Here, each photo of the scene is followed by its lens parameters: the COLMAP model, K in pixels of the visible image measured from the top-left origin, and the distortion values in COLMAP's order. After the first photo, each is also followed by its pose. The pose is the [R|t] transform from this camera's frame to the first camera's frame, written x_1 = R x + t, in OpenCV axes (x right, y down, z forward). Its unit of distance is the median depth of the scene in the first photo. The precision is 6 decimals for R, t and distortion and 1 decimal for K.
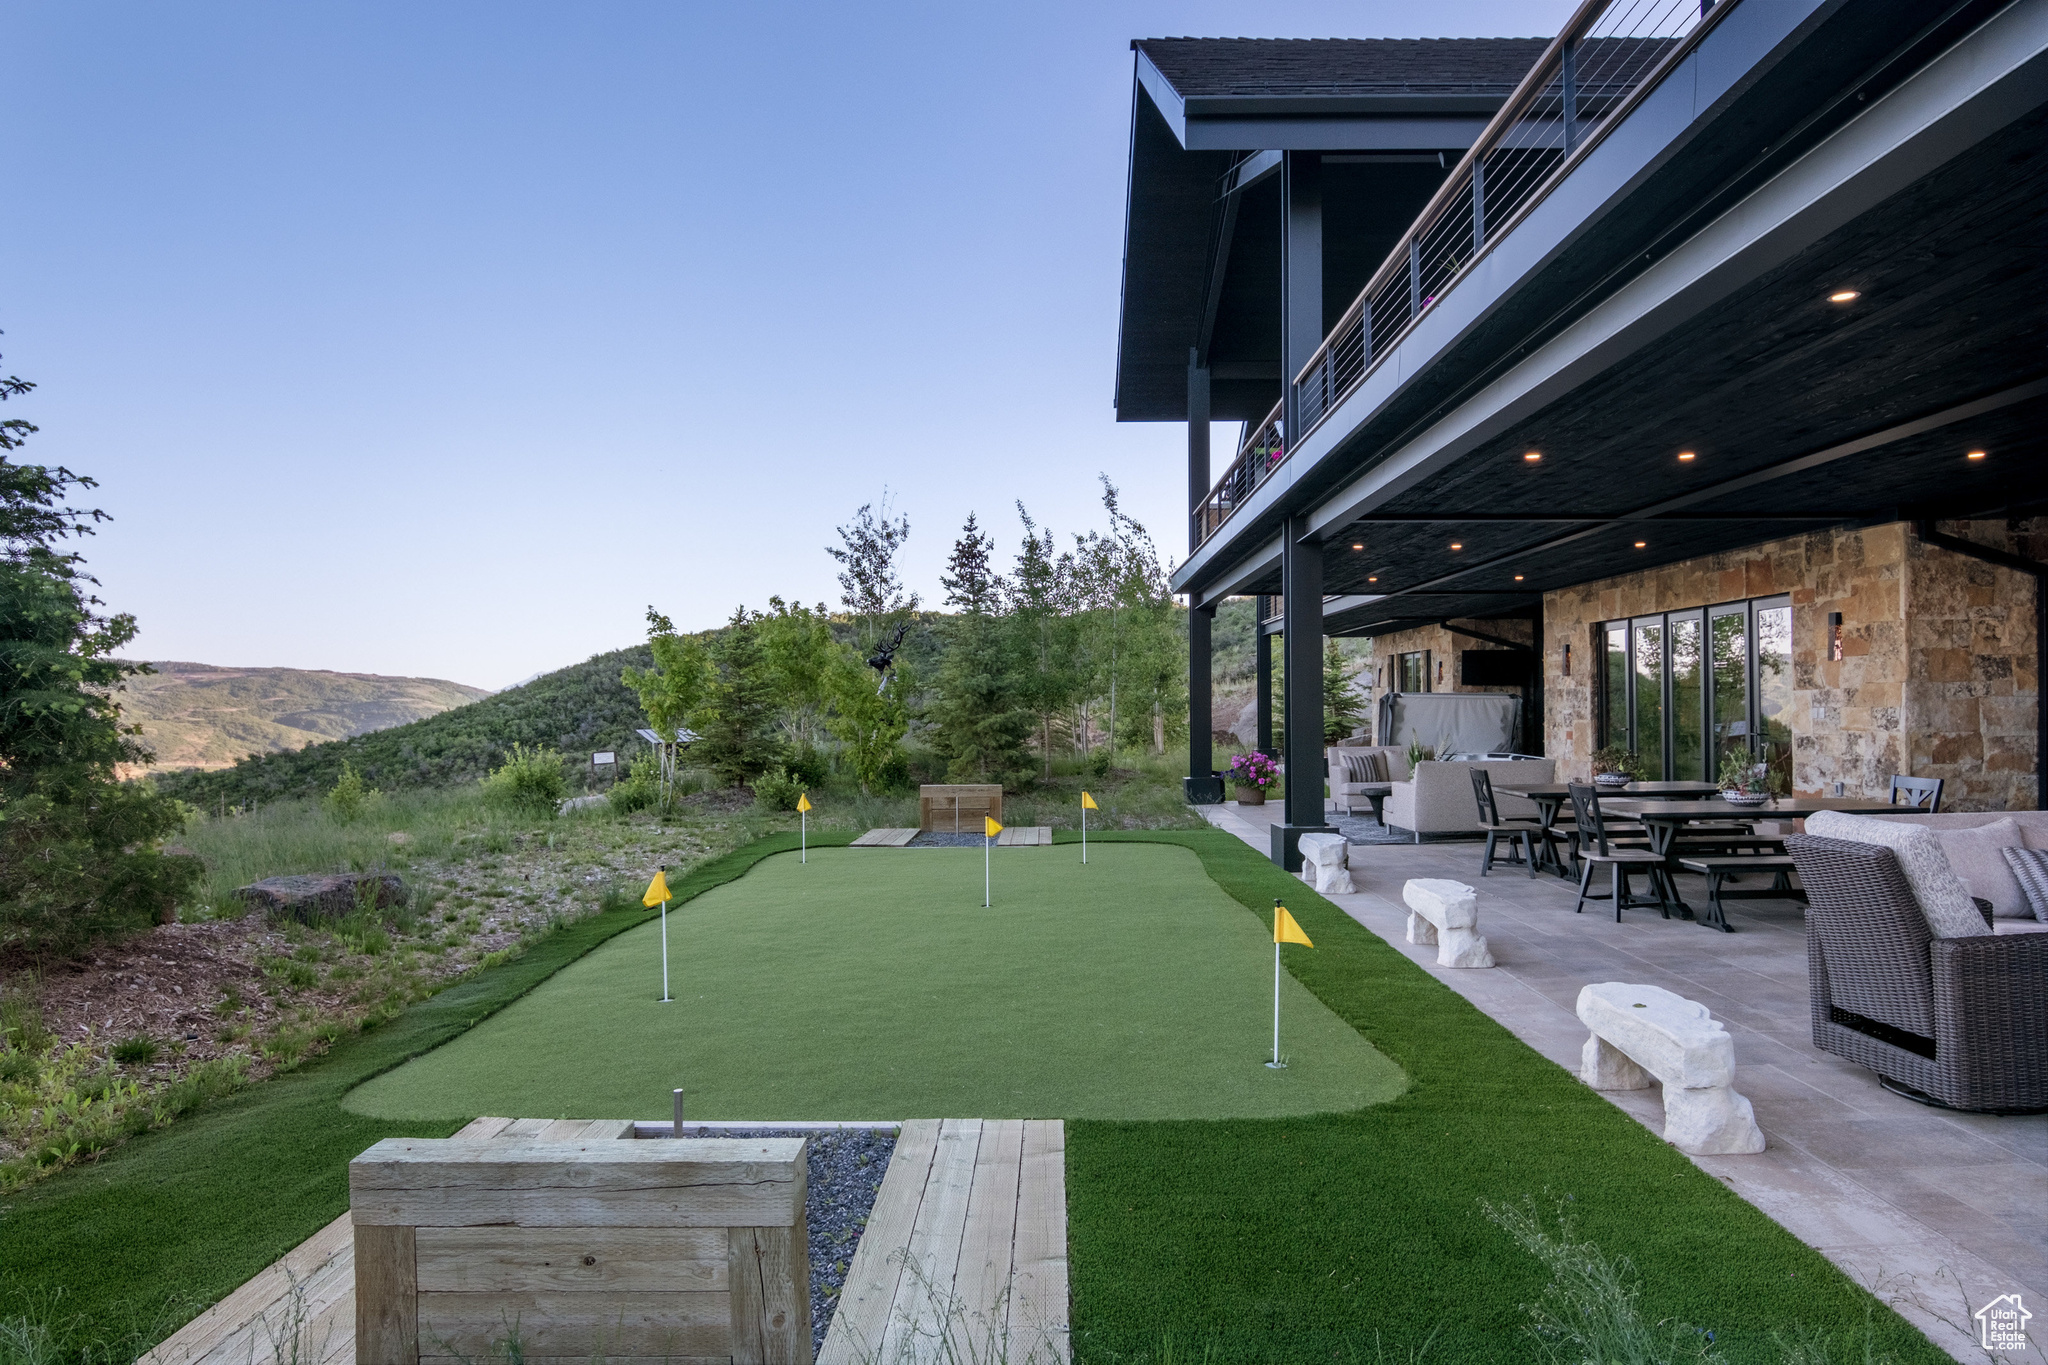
lens RADIAL K [[1178.2, 0, 987.2], [0, 1178.2, 717.0], [0, 0, 1]] dist [0.003723, -0.000535]
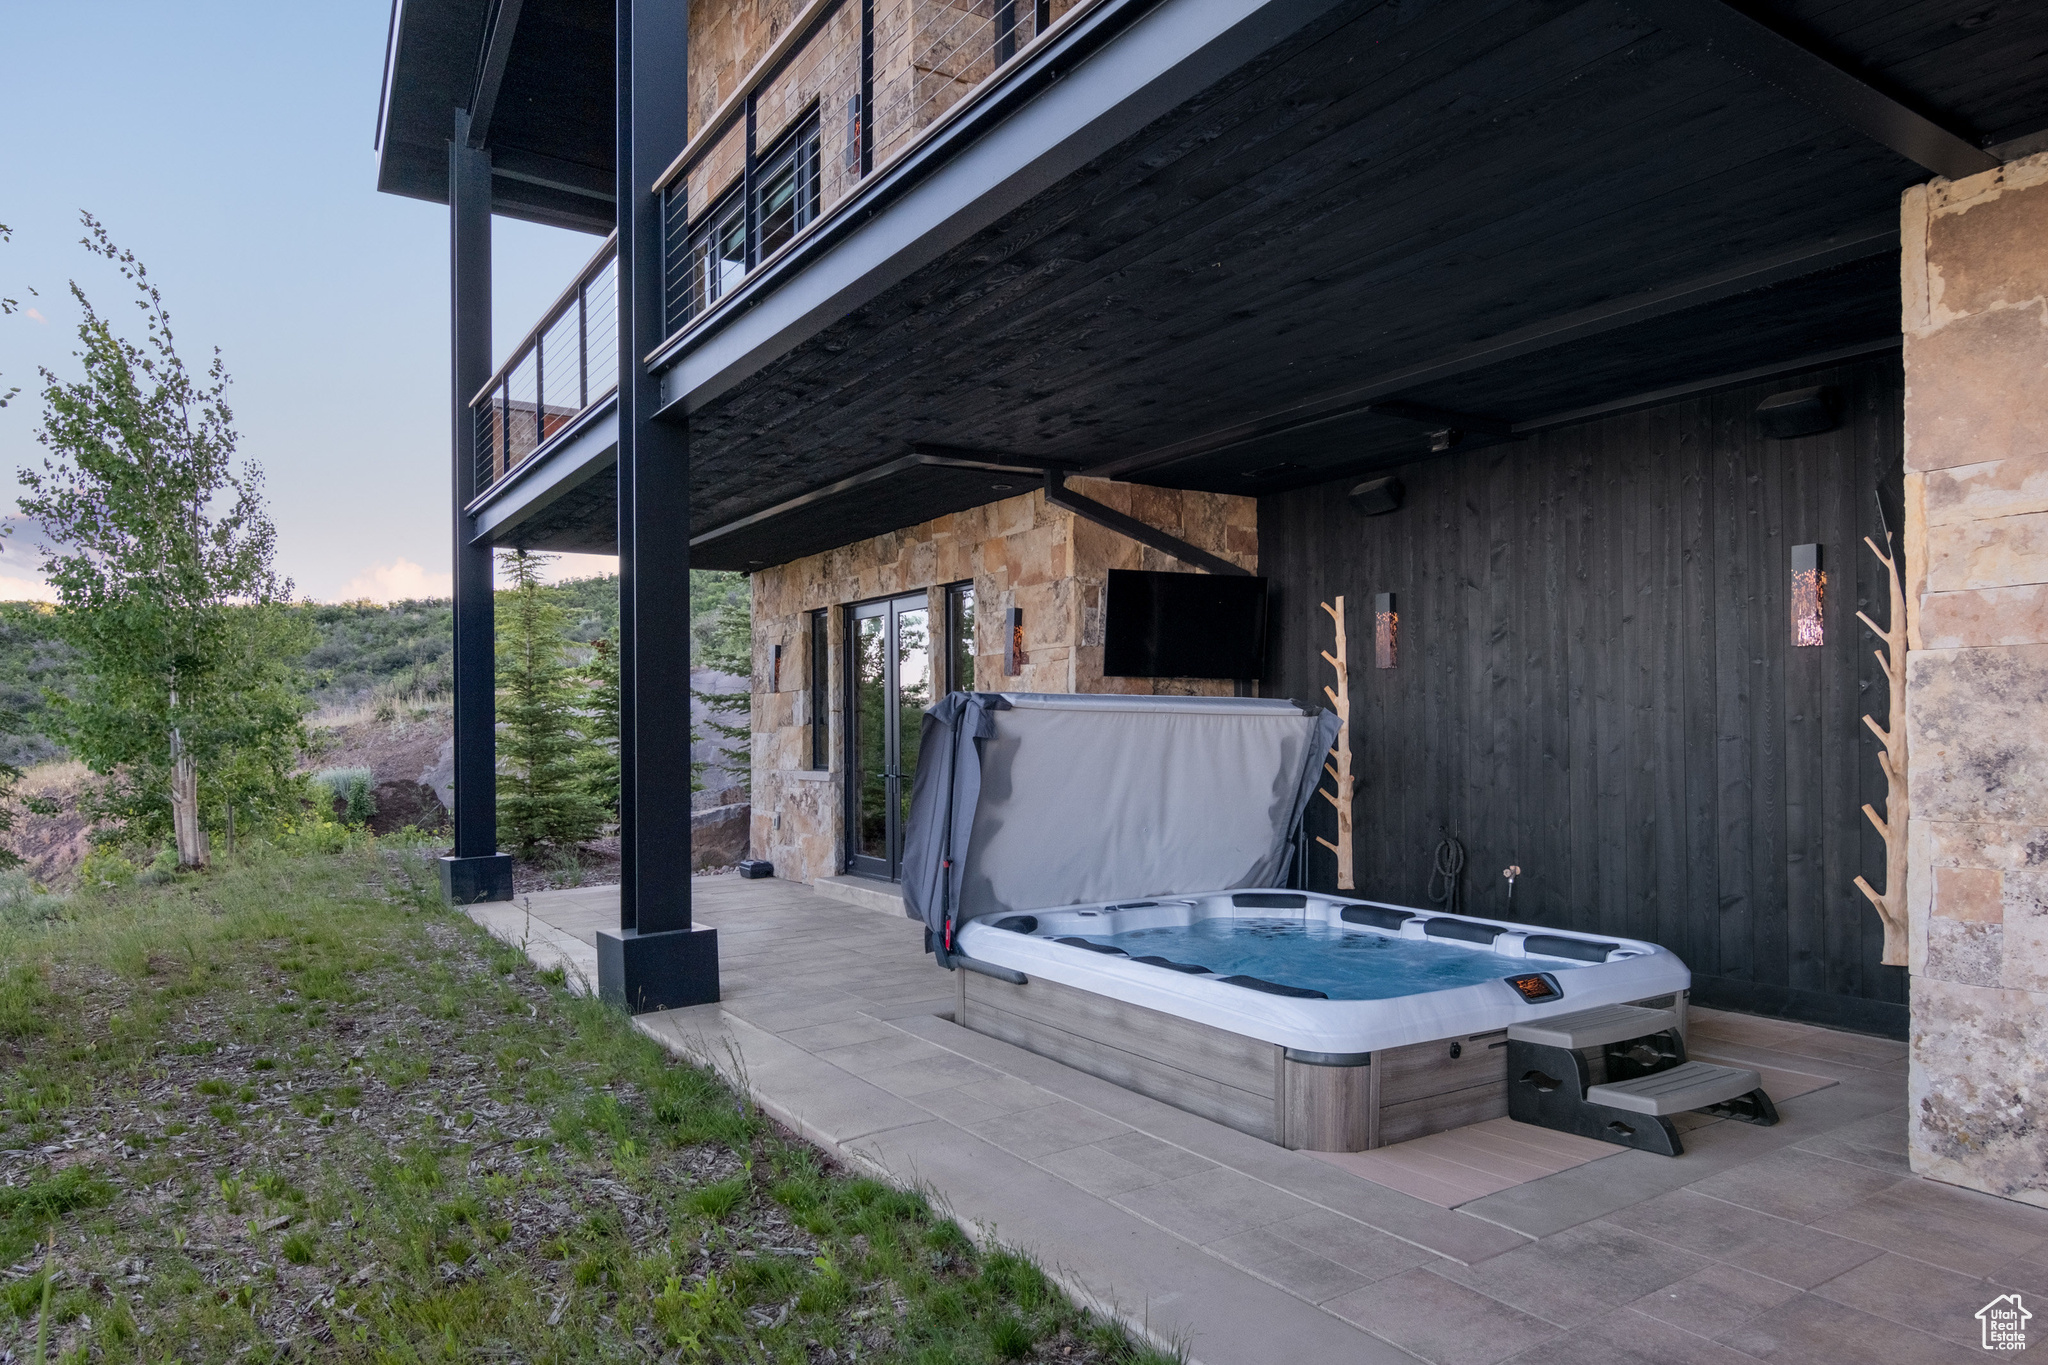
lens RADIAL K [[1219.3, 0, 975.1], [0, 1219.3, 728.8], [0, 0, 1]] dist [-0.000655, -0.000049]
pose [[0.816075, 0.000180, 0.577946, 0.175349], [0.009721, 0.999854, -0.014038, -0.007833], [-0.577864, 0.017074, 0.815955, 0.740531]]
